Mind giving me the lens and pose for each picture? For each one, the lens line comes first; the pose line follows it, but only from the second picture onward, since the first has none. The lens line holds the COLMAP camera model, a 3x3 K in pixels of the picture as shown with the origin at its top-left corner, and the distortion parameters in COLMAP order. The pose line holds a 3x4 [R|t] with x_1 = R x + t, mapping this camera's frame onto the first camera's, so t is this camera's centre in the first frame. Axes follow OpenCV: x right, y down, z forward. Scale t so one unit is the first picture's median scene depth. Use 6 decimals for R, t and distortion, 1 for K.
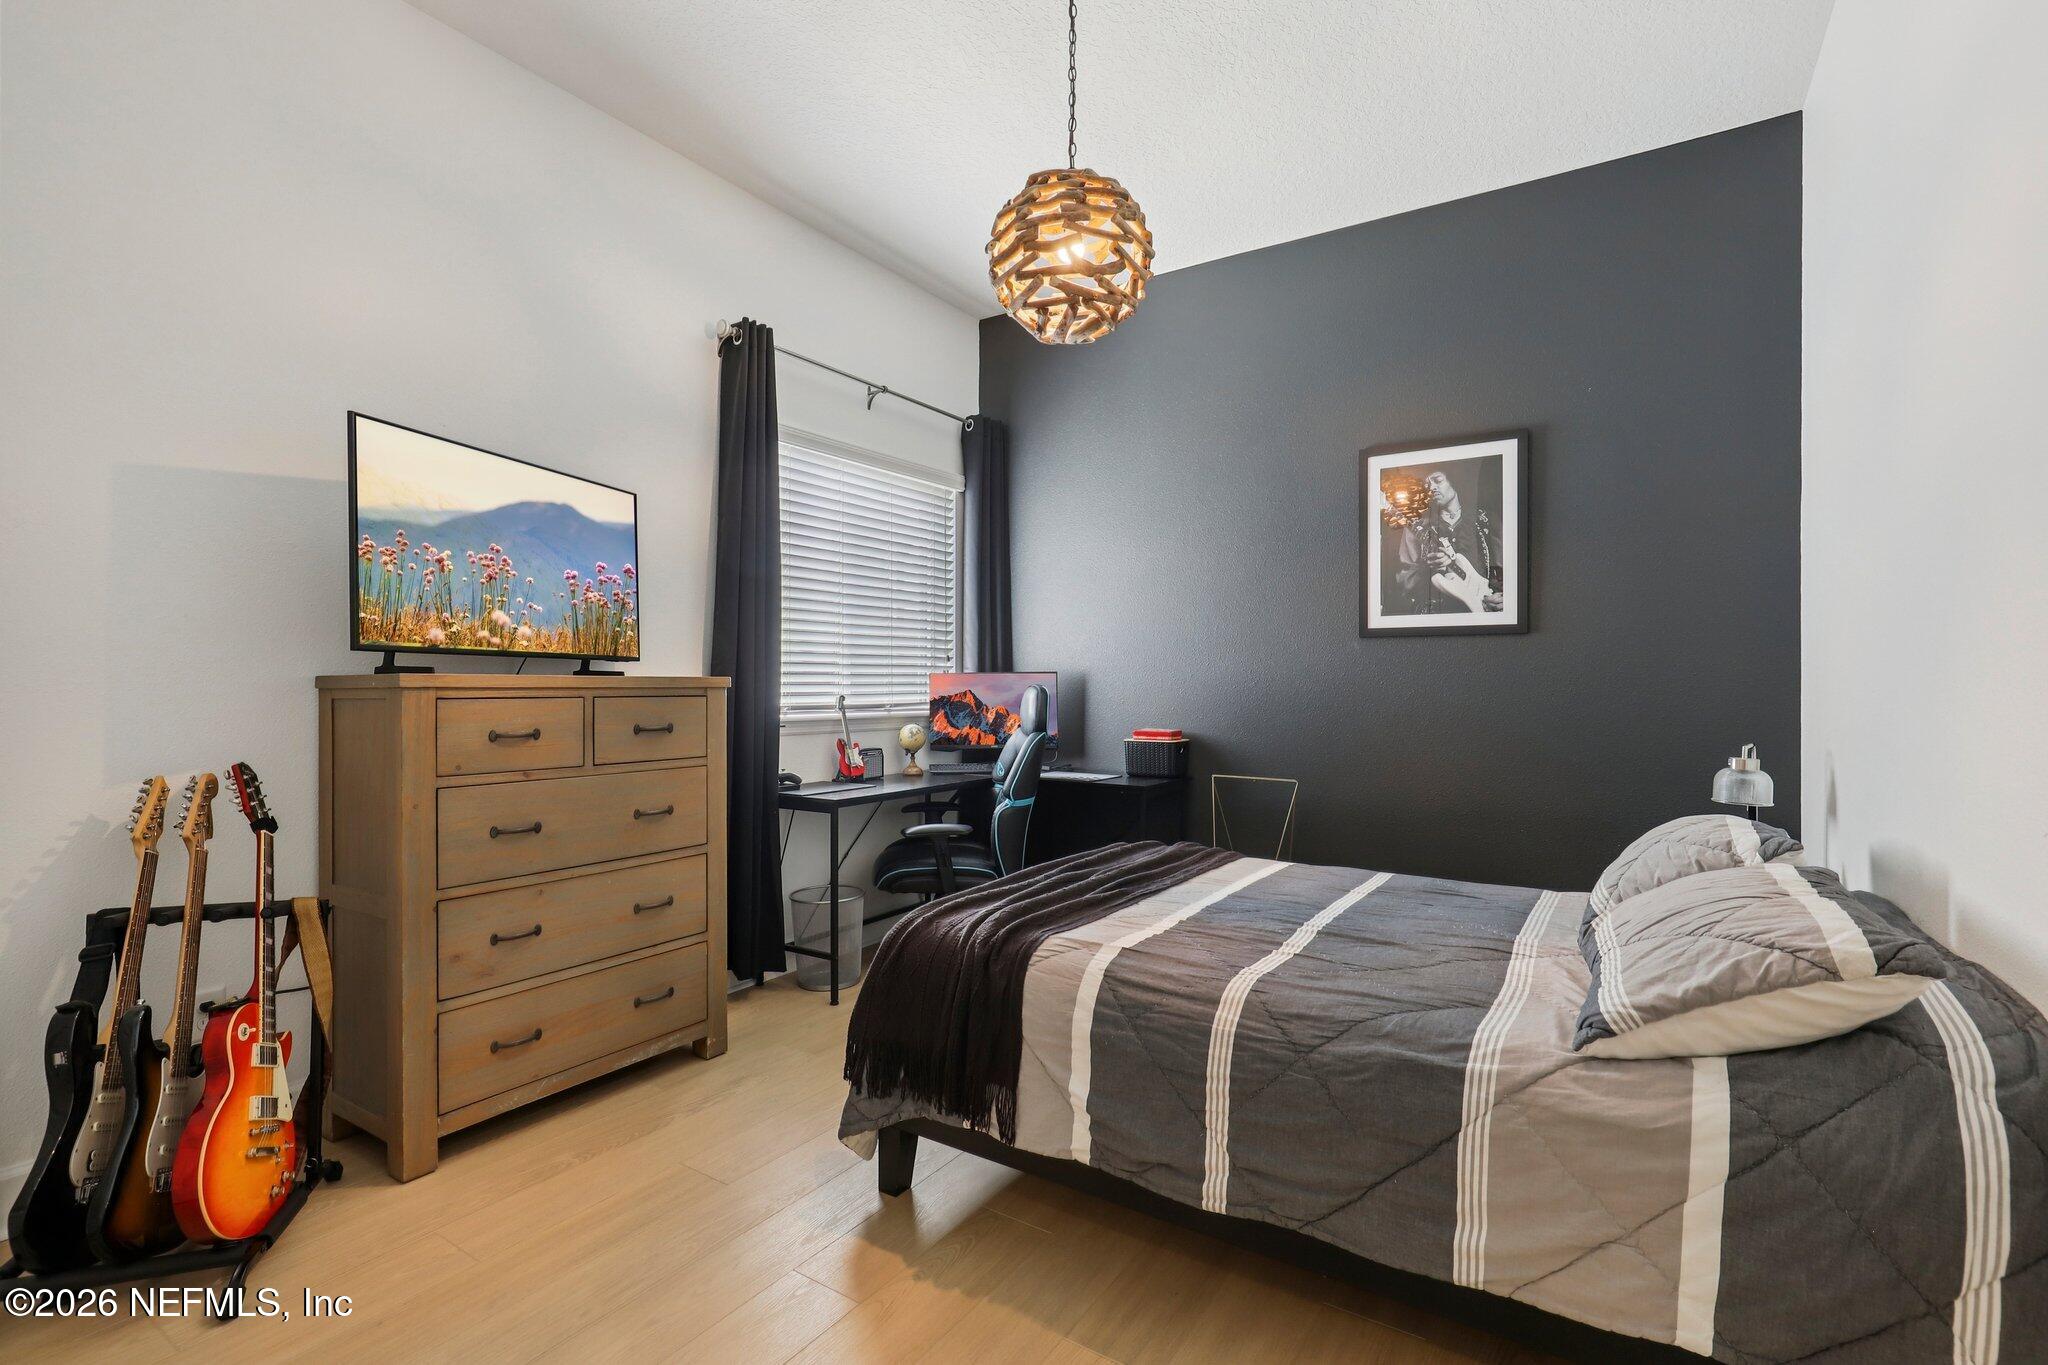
lens RADIAL K [[928.6, 0, 1033.4], [0, 928.6, 689.2], [0, 0, 1]] dist [0.000765, -0.000490]
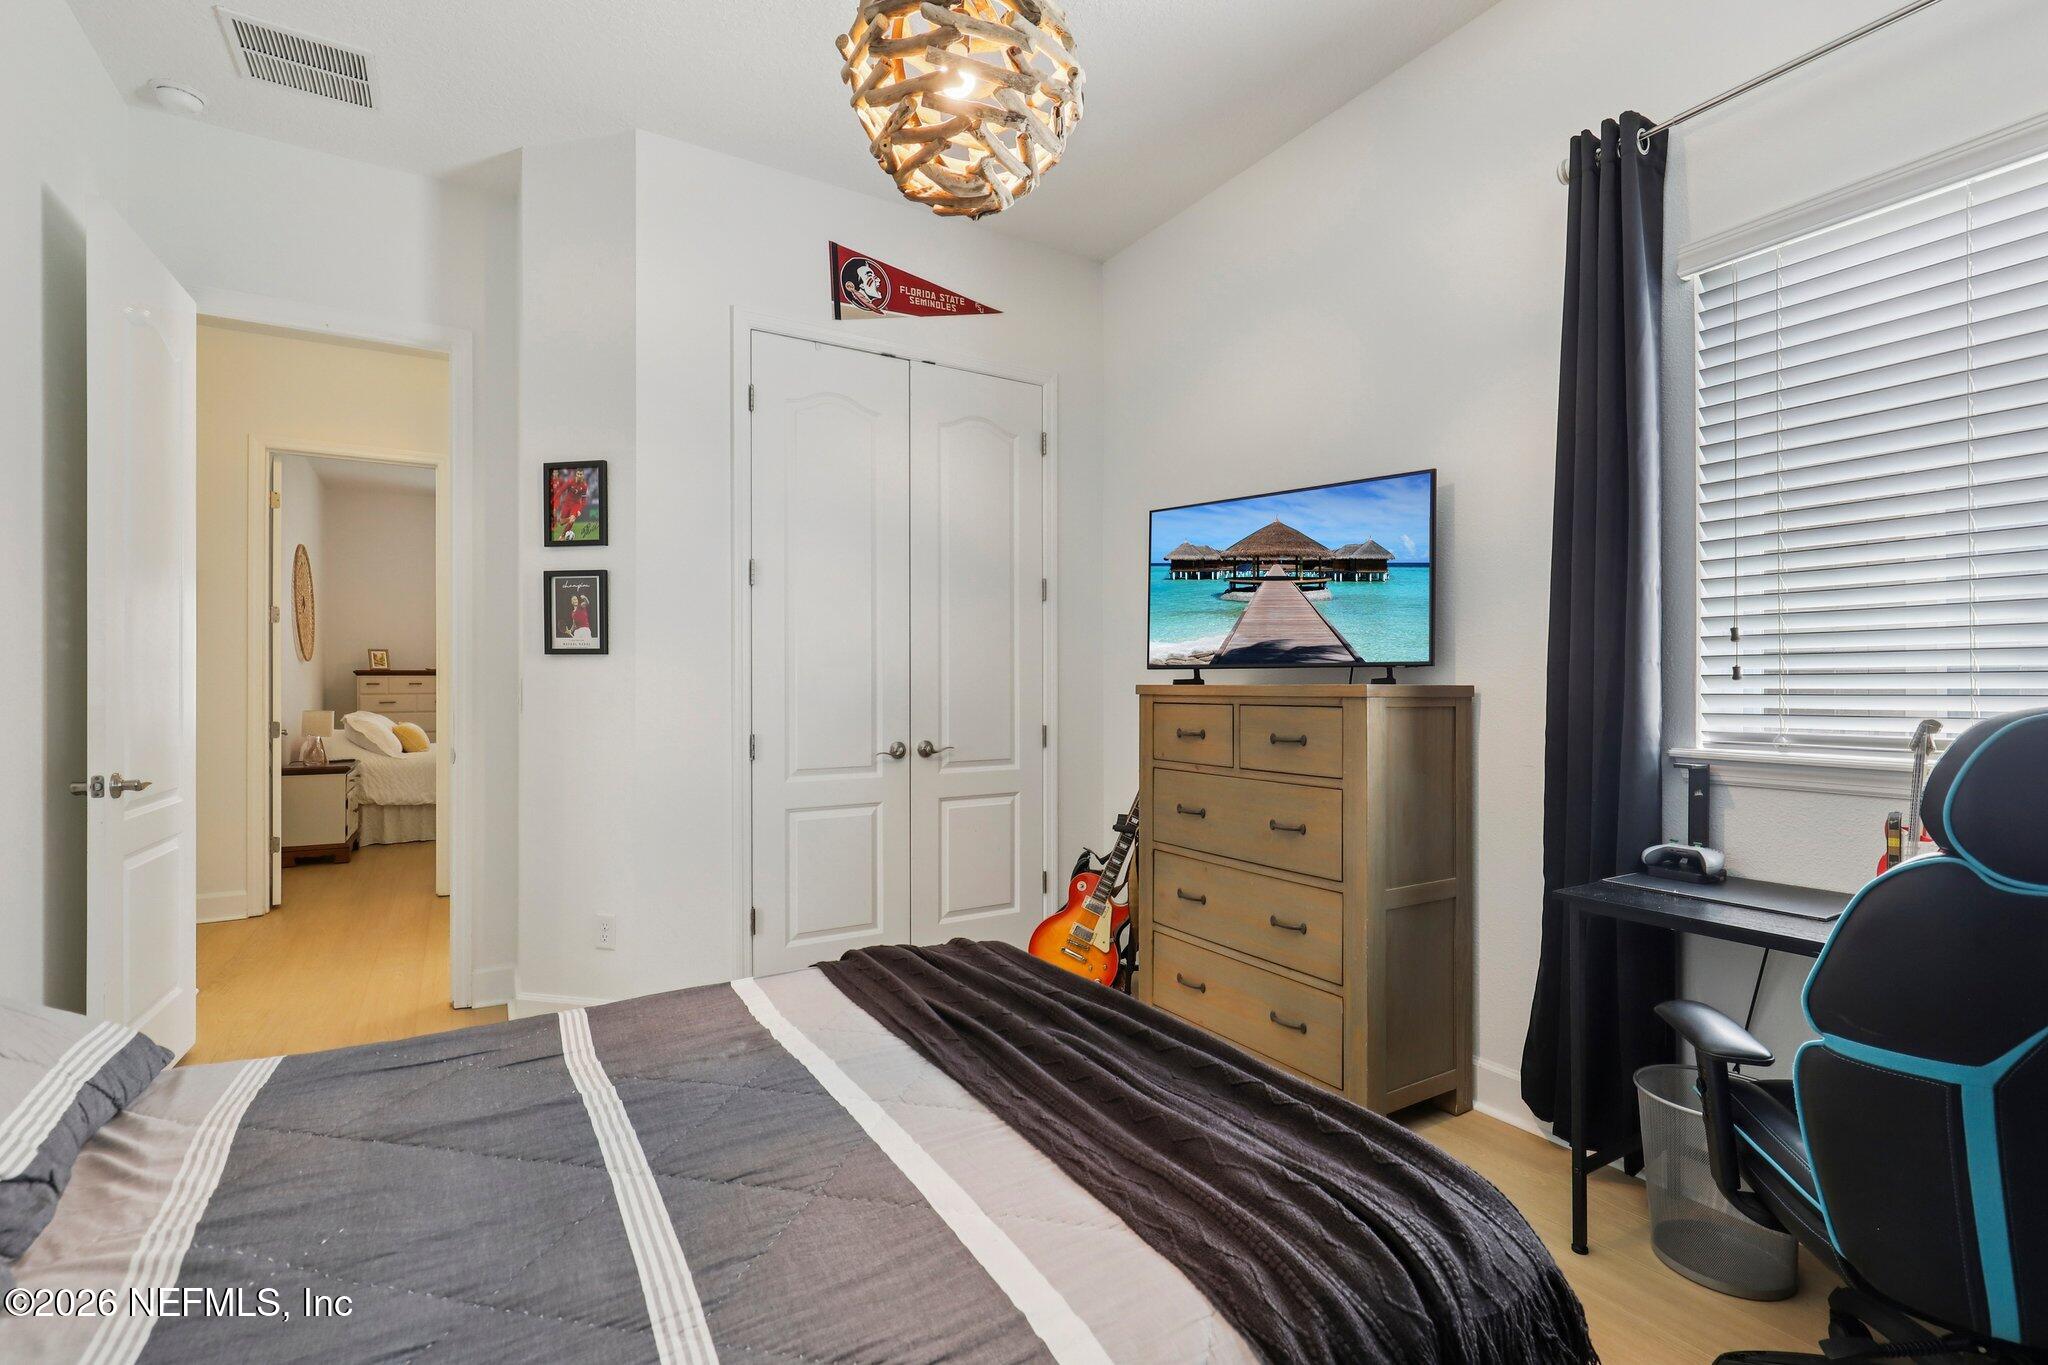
lens RADIAL K [[928.6, 0, 1033.4], [0, 928.6, 689.2], [0, 0, 1]] dist [0.000765, -0.000490]
pose [[-0.429900, 0.000865, -0.902876, 0.602574], [-0.003776, 0.999989, 0.002756, -0.011456], [0.902869, 0.004594, -0.429892, 1.258241]]
